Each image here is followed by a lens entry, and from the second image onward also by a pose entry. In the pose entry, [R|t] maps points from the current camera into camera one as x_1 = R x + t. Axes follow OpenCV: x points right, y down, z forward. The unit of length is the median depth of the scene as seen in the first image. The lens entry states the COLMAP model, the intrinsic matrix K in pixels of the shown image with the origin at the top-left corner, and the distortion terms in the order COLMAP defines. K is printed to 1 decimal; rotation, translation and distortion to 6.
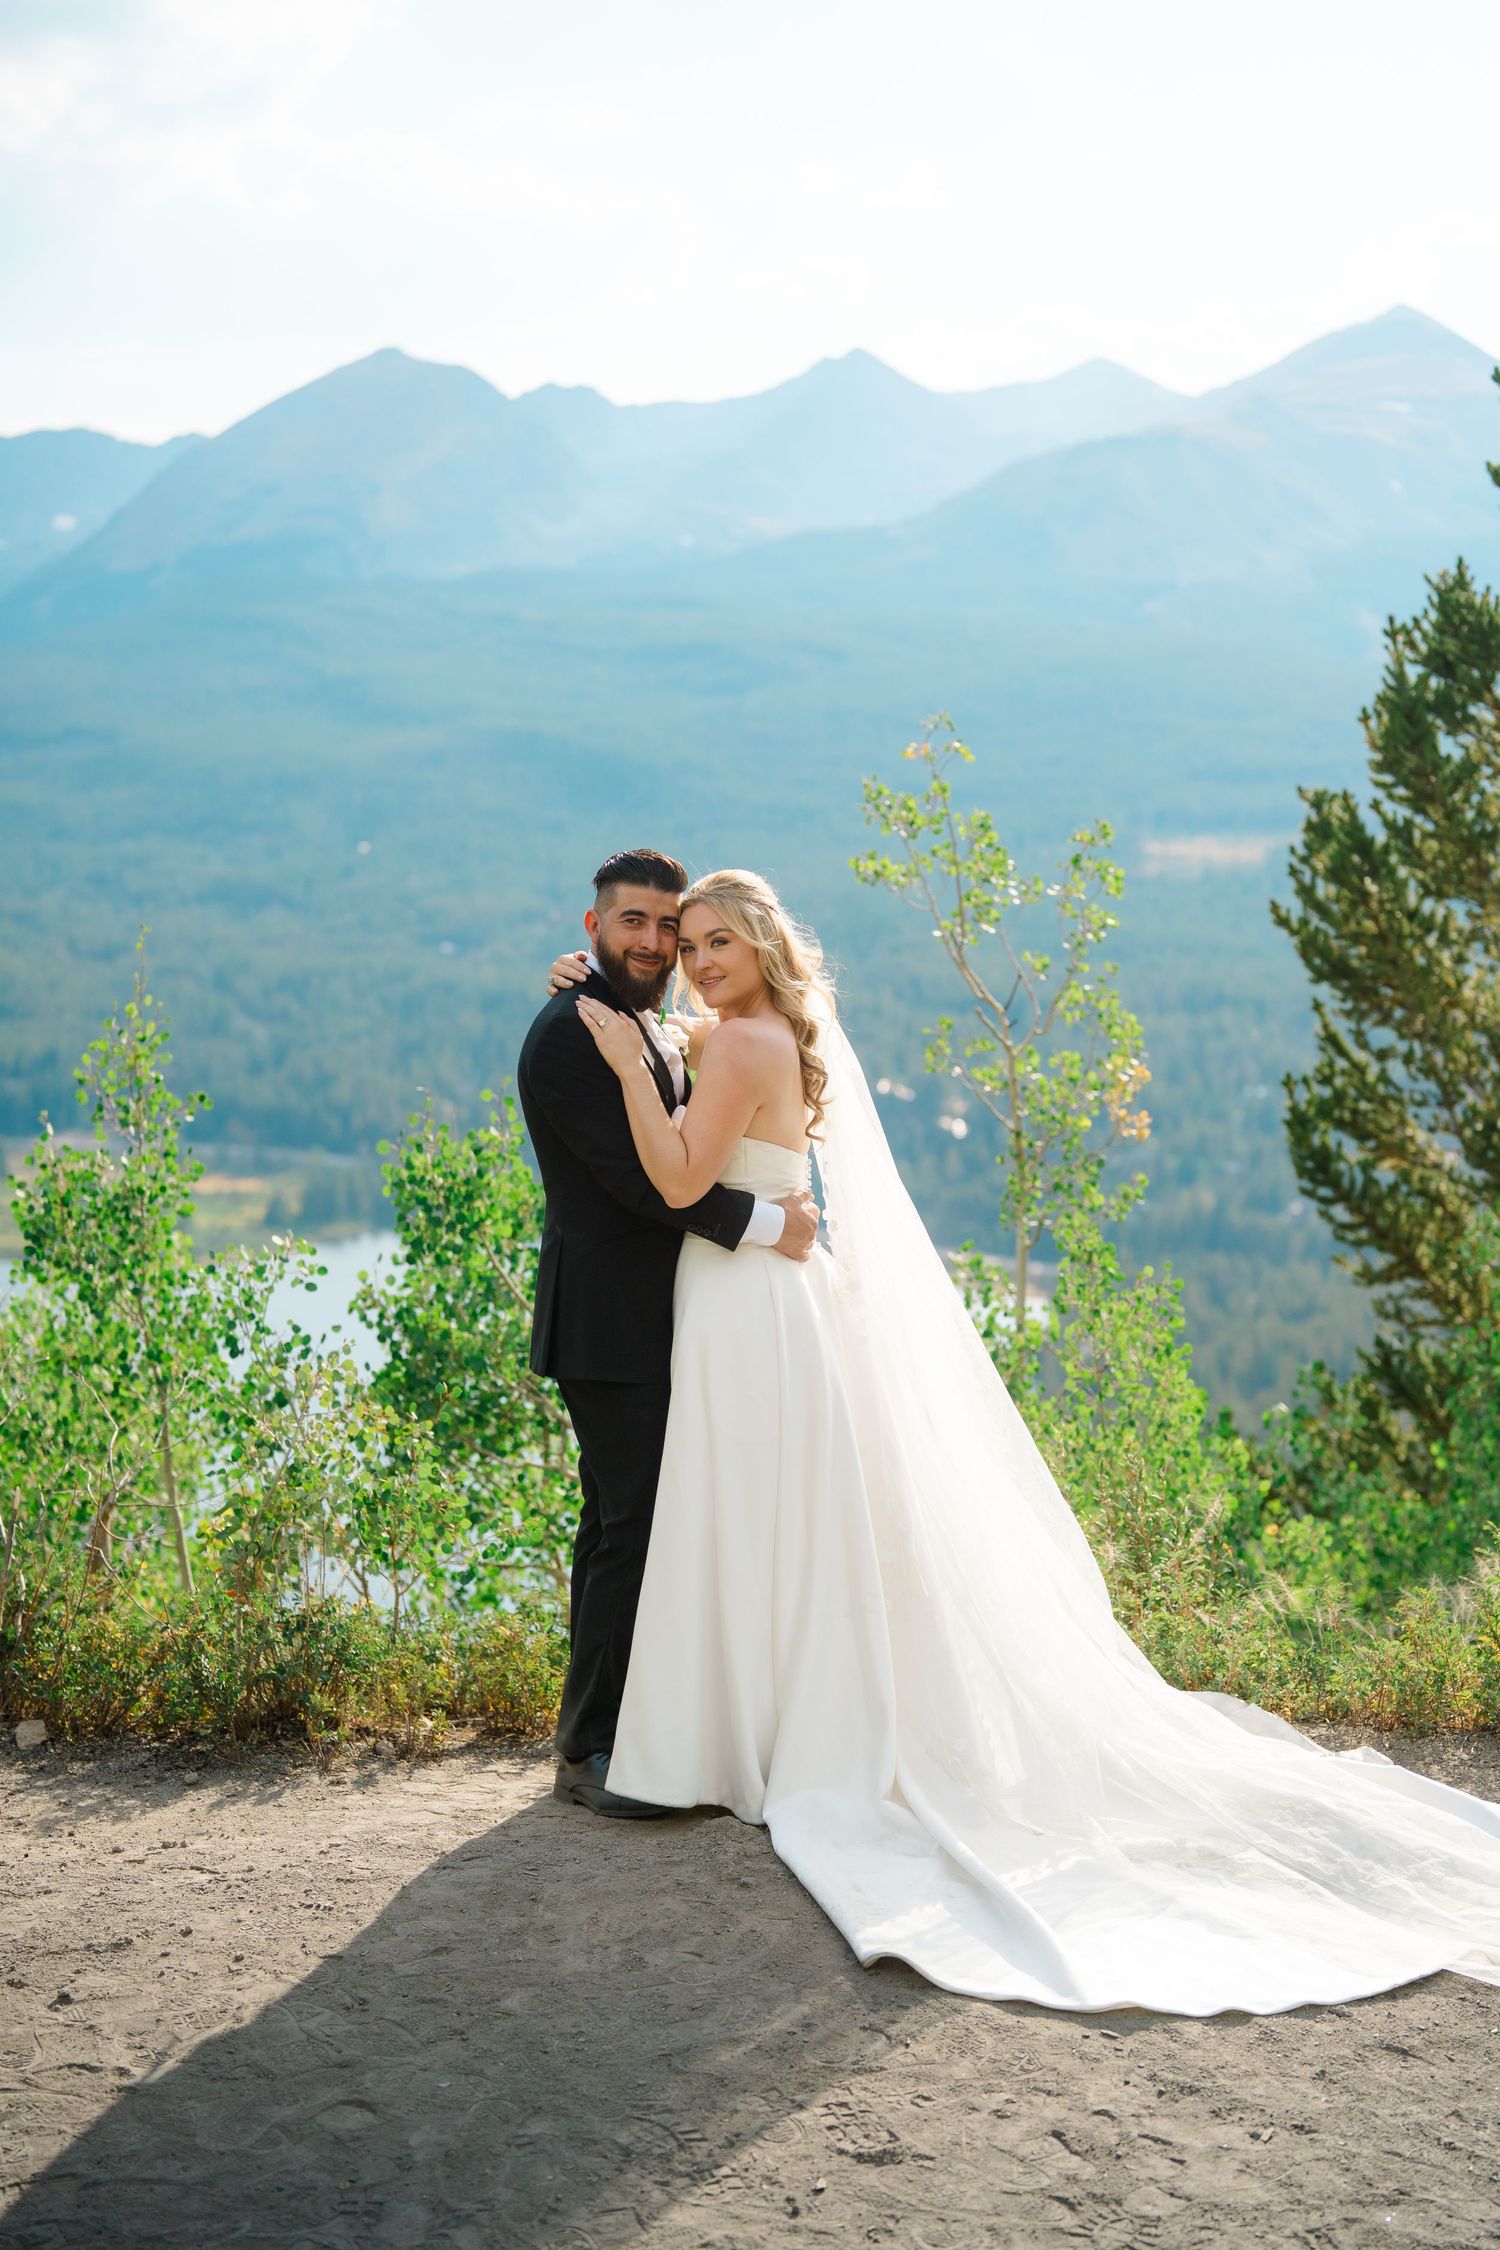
lens RADIAL K [[3147.3, 0, 750.0], [0, 3147.3, 1125.0], [0, 0, 1]] dist [-0.139799, 0.885493]
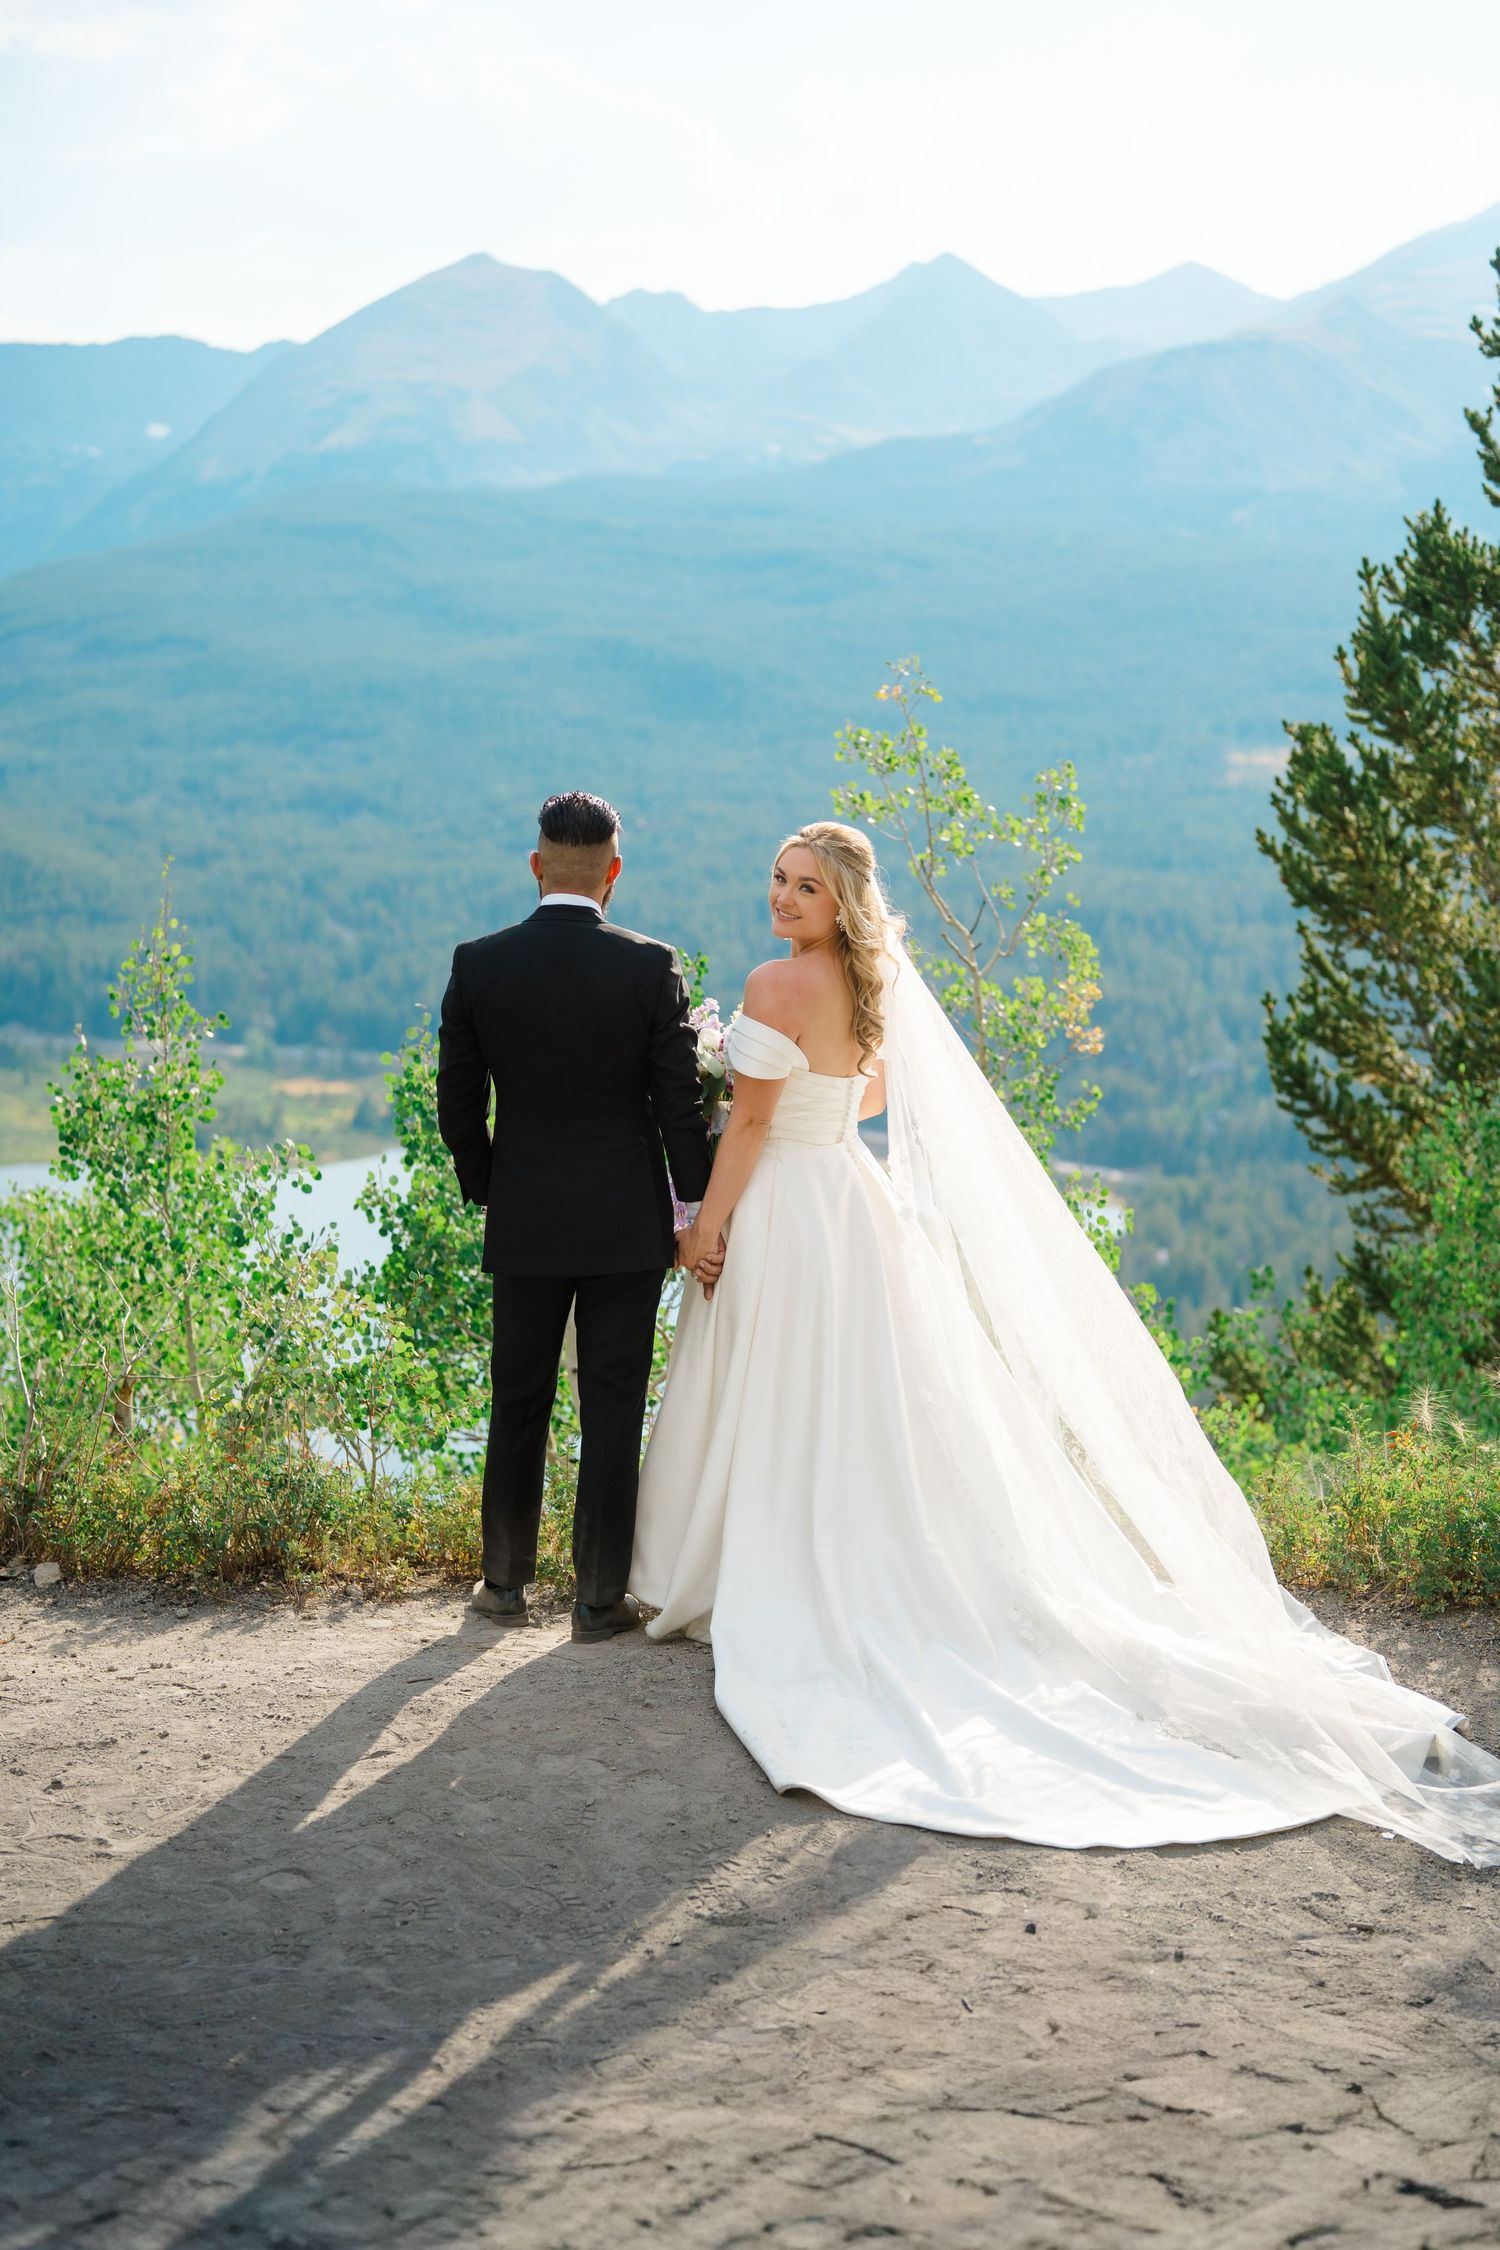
lens RADIAL K [[3099.7, 0, 728.3], [0, 3099.7, 1192.8], [0, 0, 1]] dist [-0.104933, 0.627898]
pose [[0.999422, 0.008722, -0.032861, 0.039239], [-0.007000, 0.998614, 0.052158, -0.003404], [0.033271, -0.051898, 0.998098, -0.077834]]
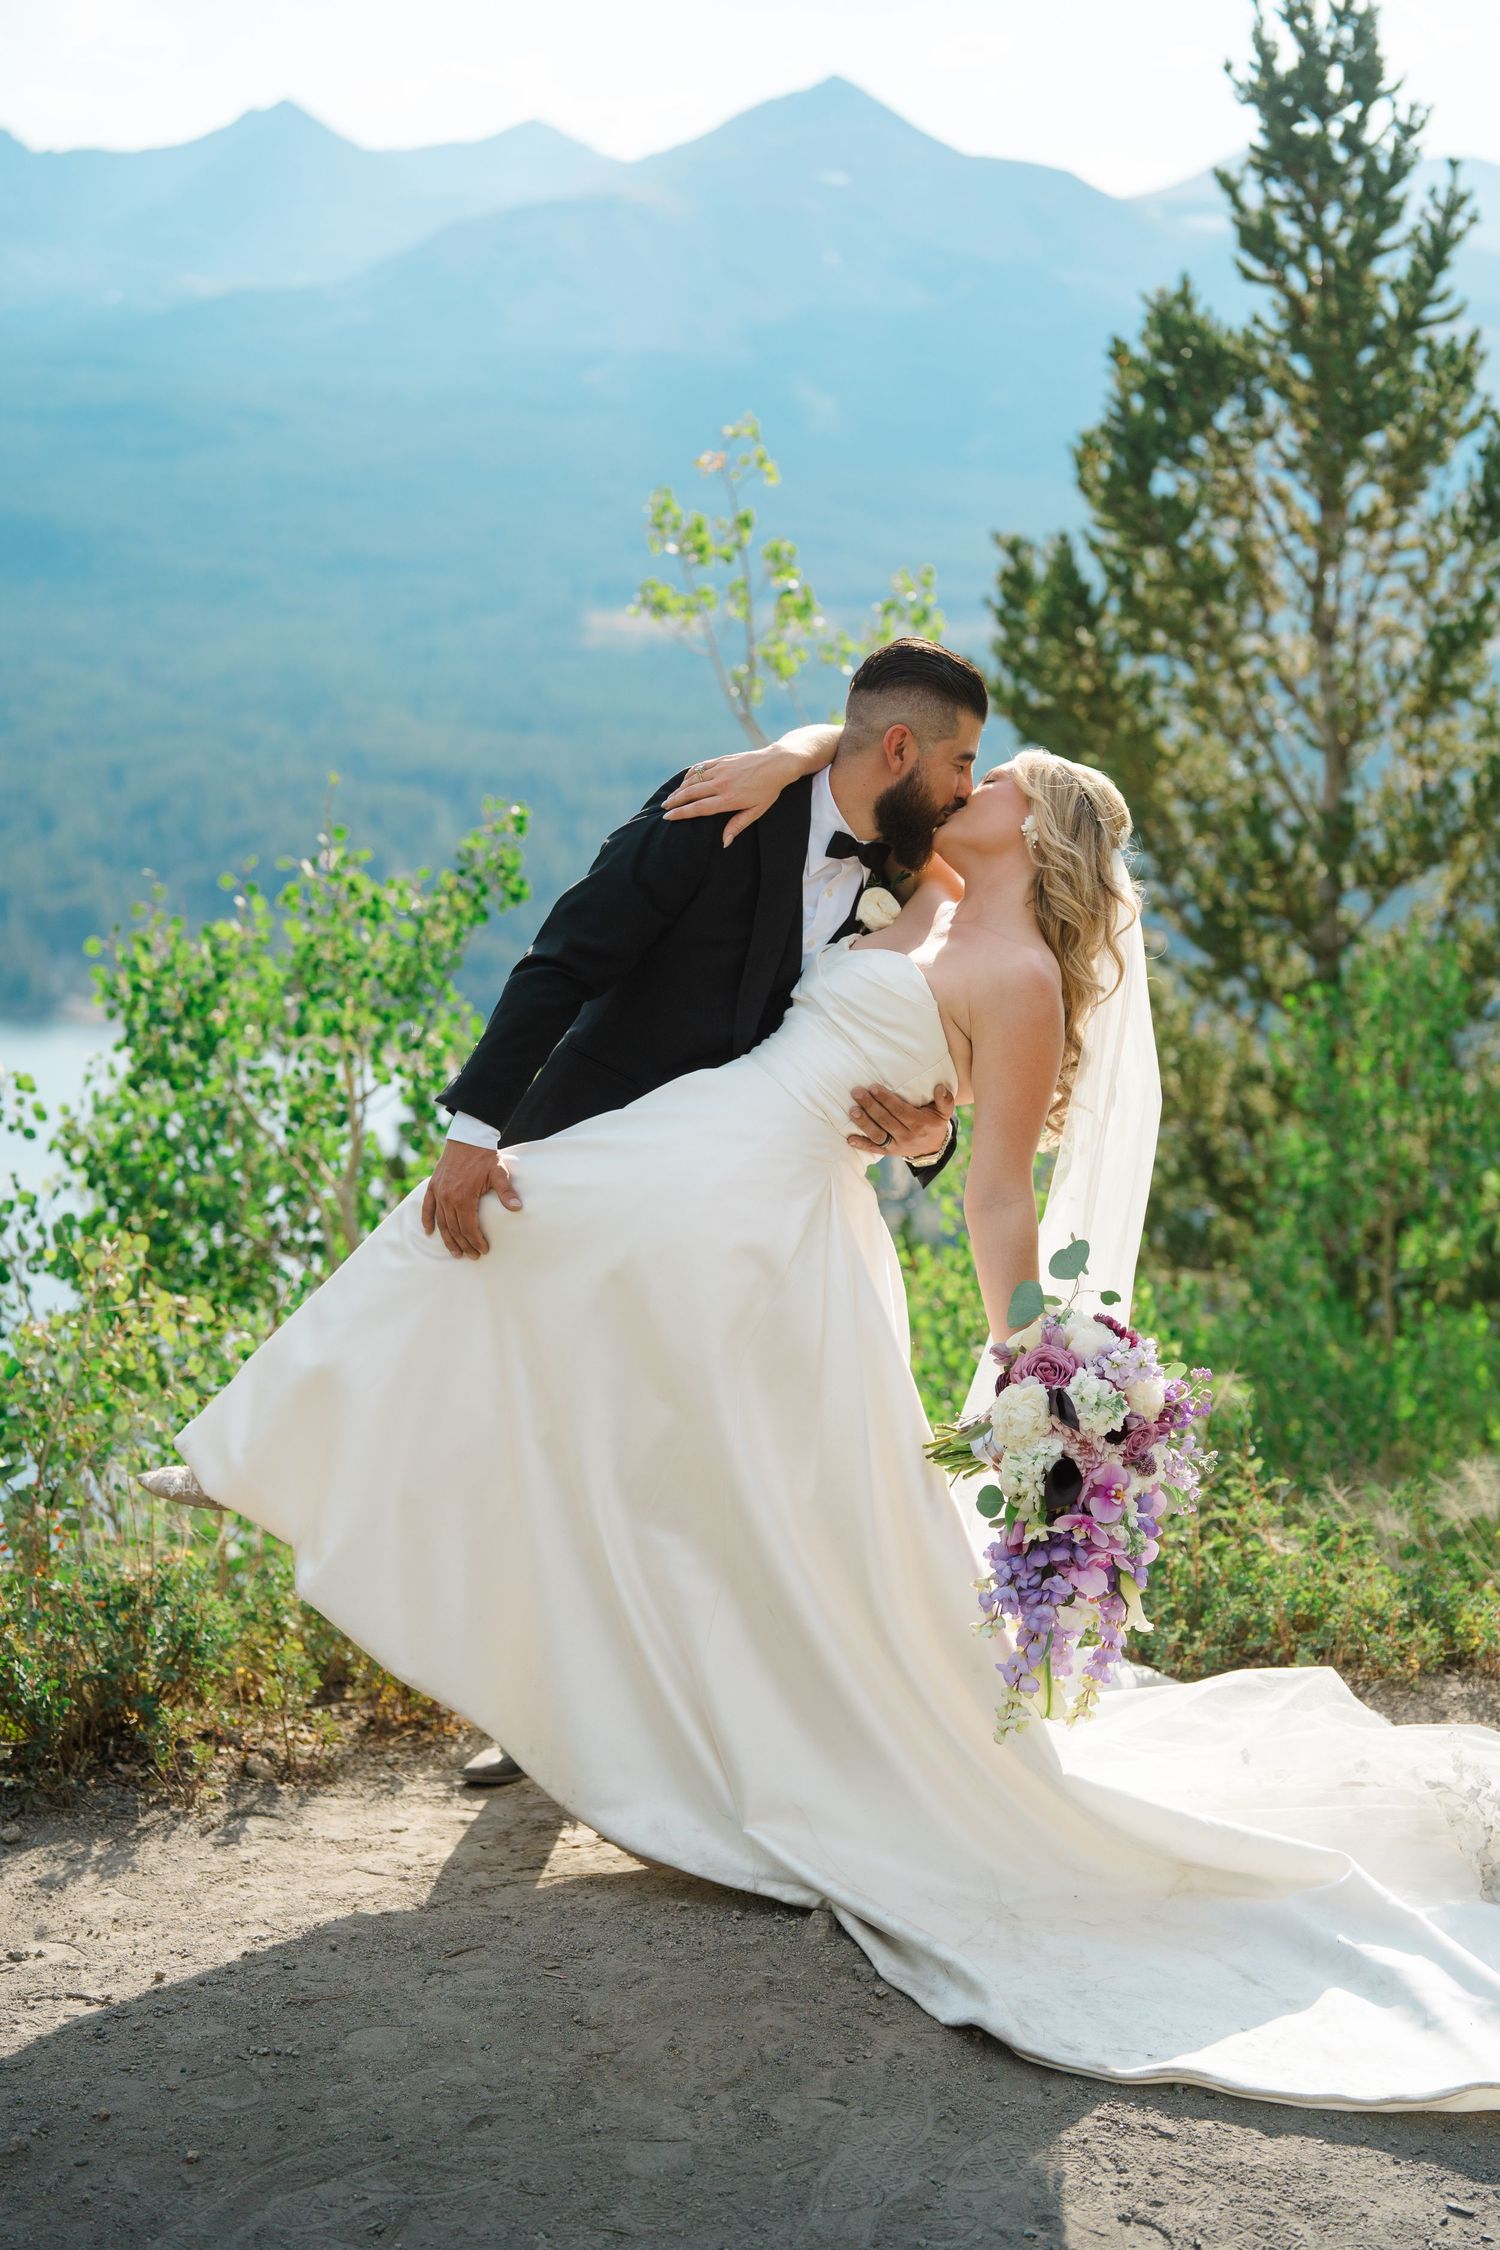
lens RADIAL K [[3099.7, 0, 728.3], [0, 3099.7, 1192.8], [0, 0, 1]] dist [-0.104933, 0.627898]
pose [[0.985575, -0.021621, 0.167855, -0.090706], [0.005512, 0.995381, 0.095850, -0.004881], [-0.169152, -0.093542, 0.981141, 0.195012]]
